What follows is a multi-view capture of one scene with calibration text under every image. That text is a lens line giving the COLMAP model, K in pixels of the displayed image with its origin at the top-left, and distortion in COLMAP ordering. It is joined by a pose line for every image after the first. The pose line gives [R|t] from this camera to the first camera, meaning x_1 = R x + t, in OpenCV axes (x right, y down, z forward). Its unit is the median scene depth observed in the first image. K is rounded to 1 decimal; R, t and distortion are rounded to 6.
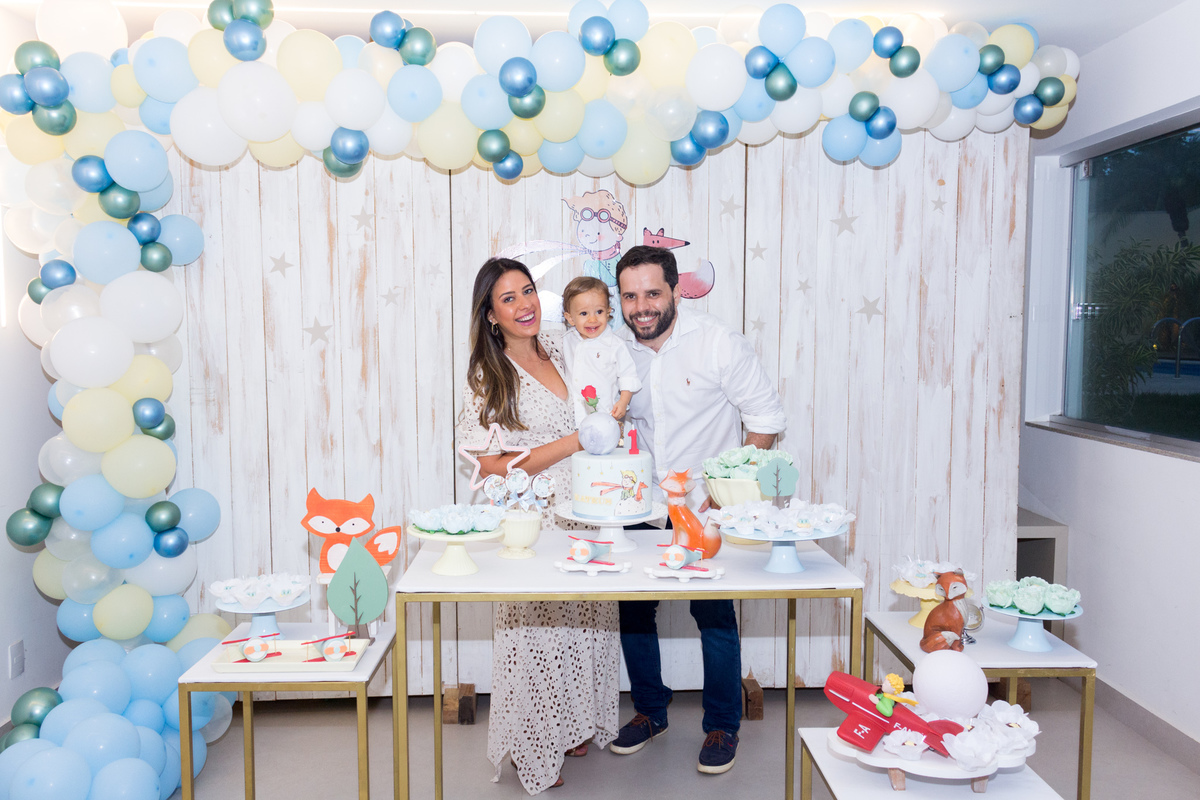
lens RADIAL K [[959.5, 0, 595.2], [0, 959.5, 413.7], [0, 0, 1]] dist [0.010217, 0.003513]
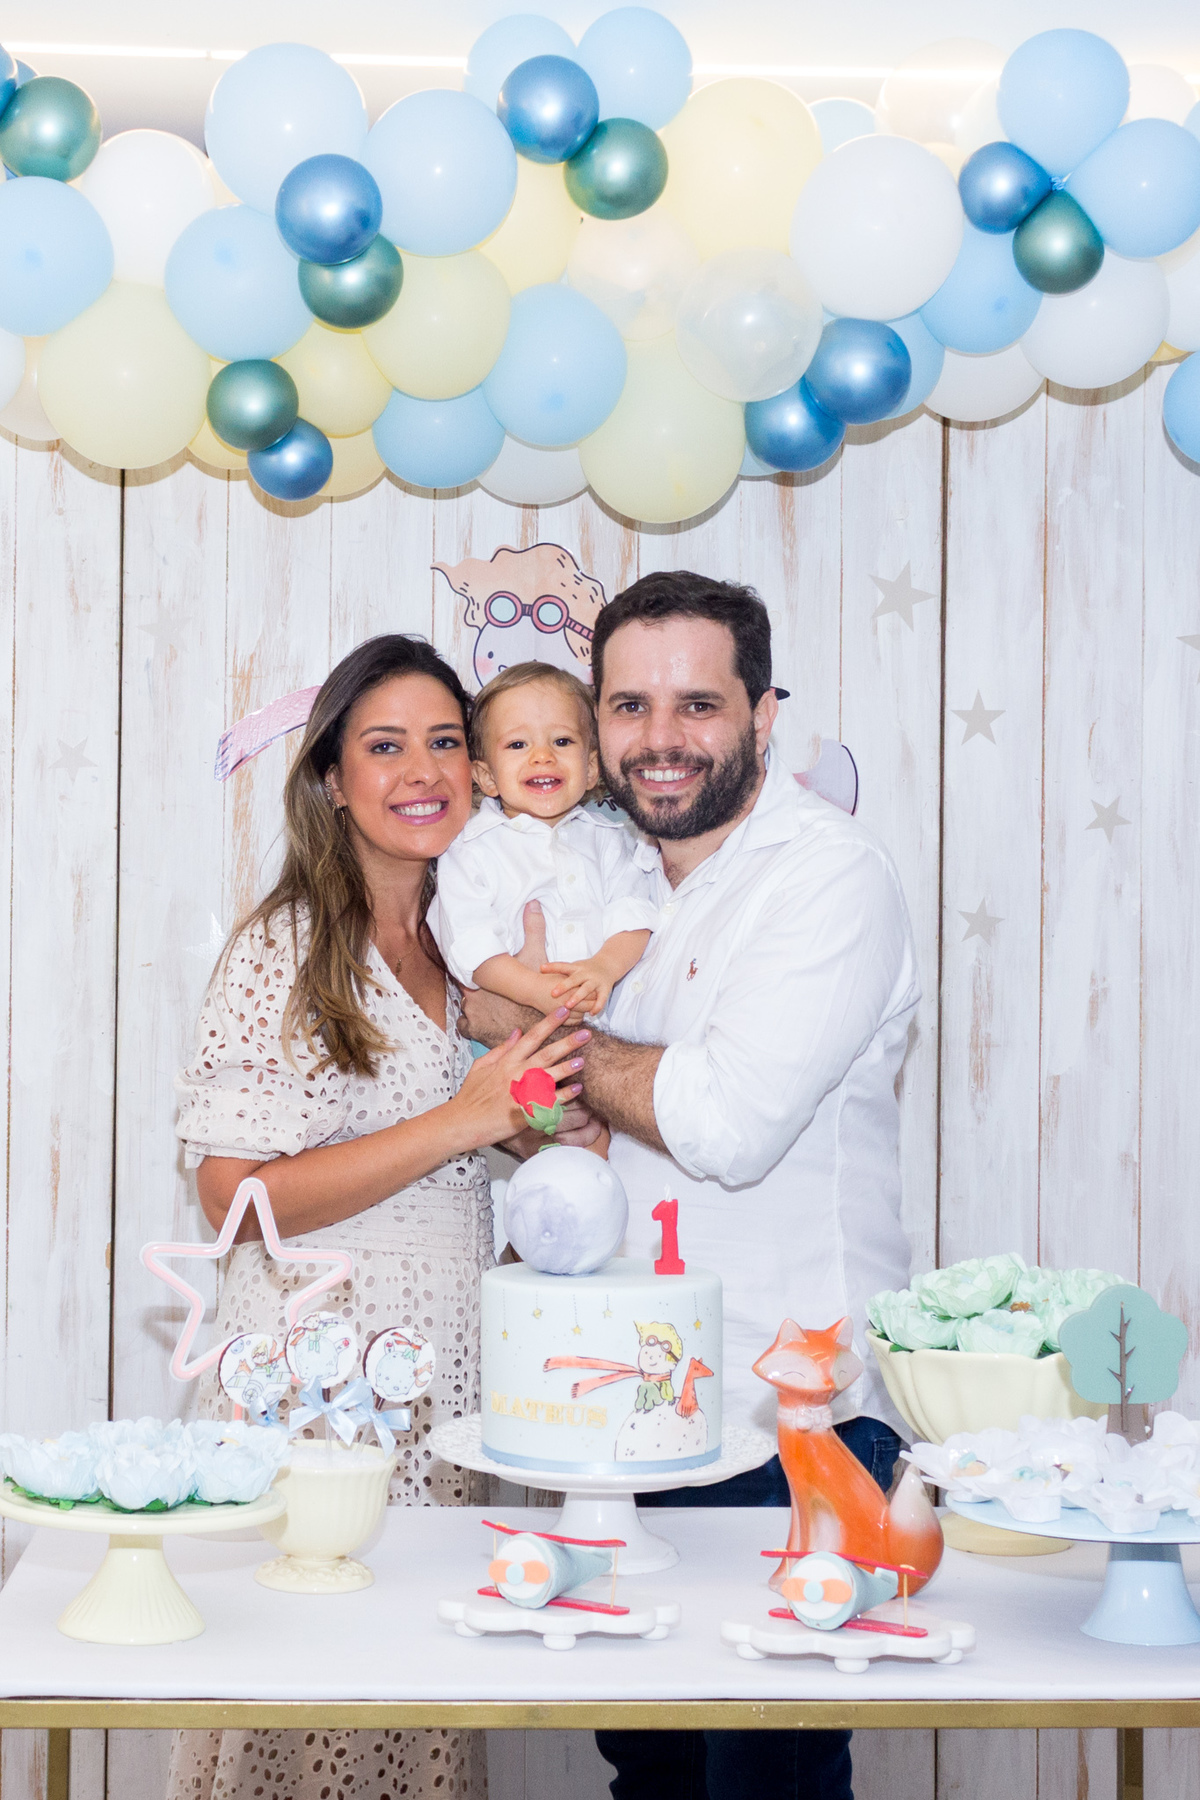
lens RADIAL K [[2466.8, 0, 470.7], [0, 2466.8, 945.9], [0, 0, 1]] dist [0.007269, 0.014162]
pose [[0.999849, 0.012522, 0.012011, -0.030310], [-0.011153, 0.994094, -0.107950, 0.016434], [-0.013292, 0.107799, 0.994084, 0.101827]]
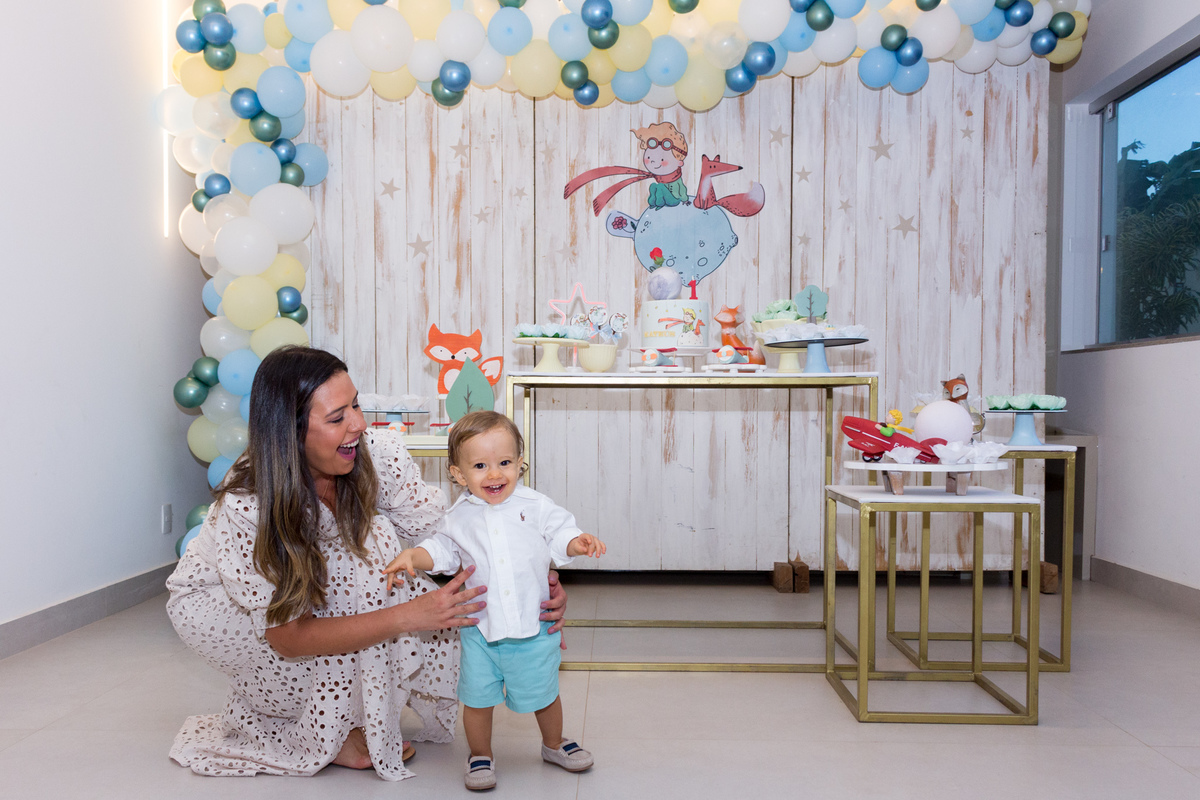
lens RADIAL K [[1044.3, 0, 576.1], [0, 1044.3, 445.9], [0, 0, 1]] dist [0.001999, 0.008977]
pose [[0.997578, 0.004517, -0.069416, -0.011287], [-0.007771, 0.998880, -0.046680, 0.216060], [0.069127, 0.047107, 0.996495, -0.237664]]
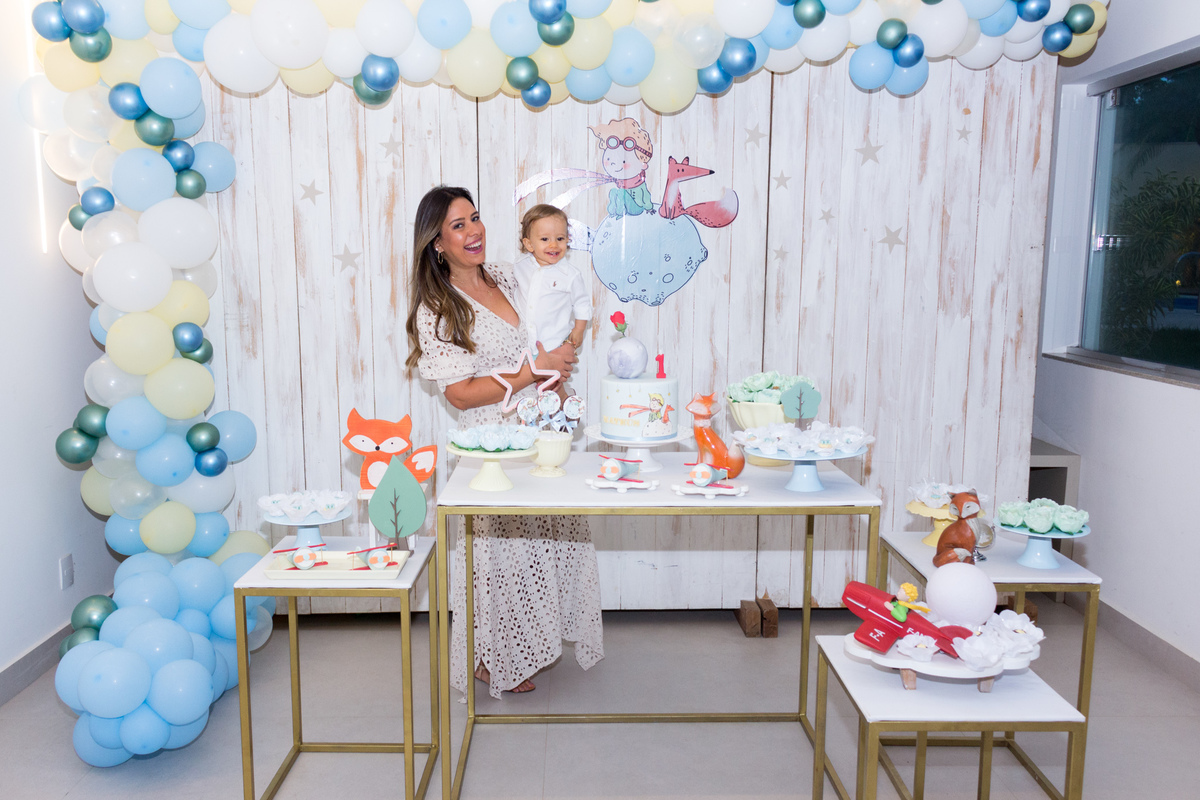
lens RADIAL K [[969.4, 0, 592.3], [0, 969.4, 413.5], [0, 0, 1]] dist [0.006797, 0.000908]
pose [[0.999892, 0.007152, -0.012870, -0.014921], [-0.006265, 0.997690, 0.067641, 0.007360], [0.013324, -0.067553, 0.997627, -0.035157]]
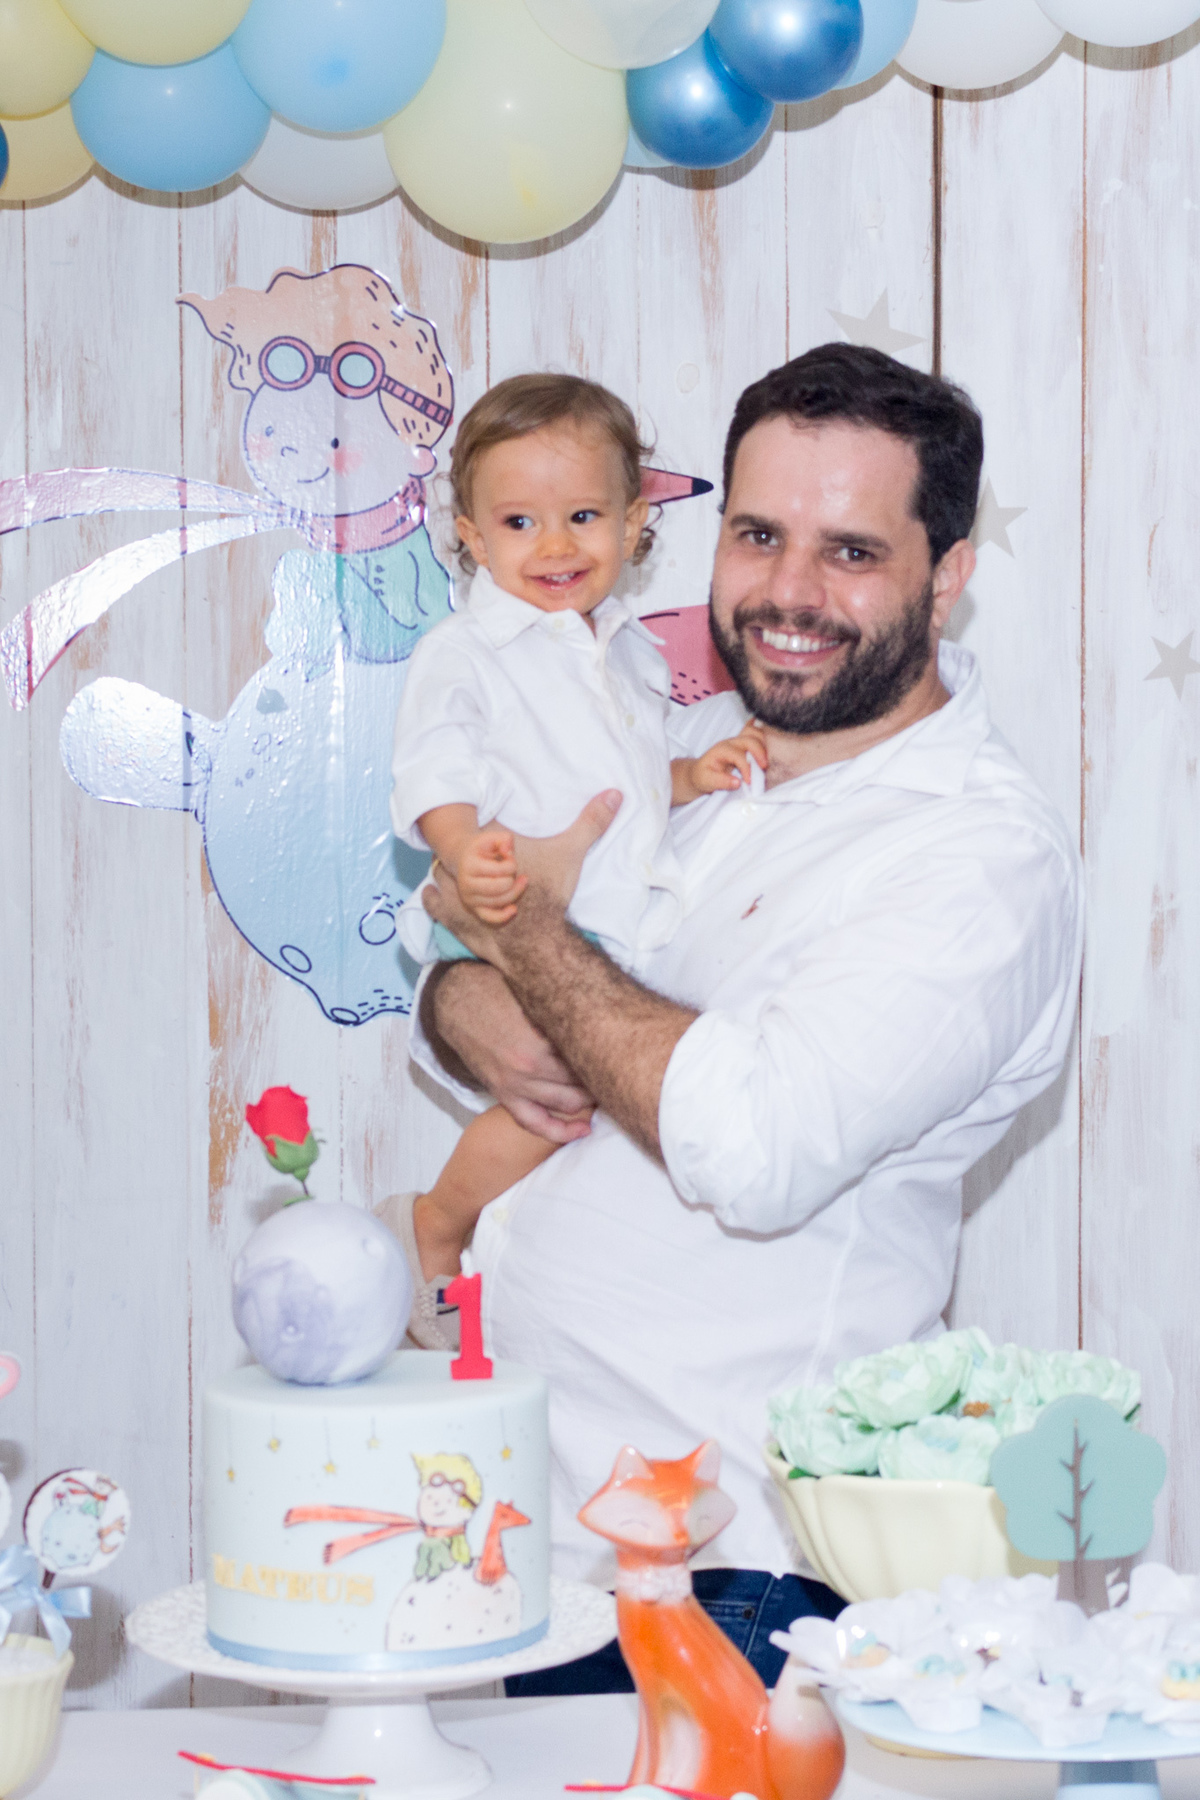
lens RADIAL K [[3762.4, 0, 727.9], [0, 3762.4, 953.1], [0, 0, 1]] dist [0.013359, 0.225031]
pose [[0.995608, -0.004405, 0.093512, 0.013177], [0.009226, 0.998646, -0.051189, -0.010675], [-0.093160, 0.051826, 0.994301, 0.058255]]
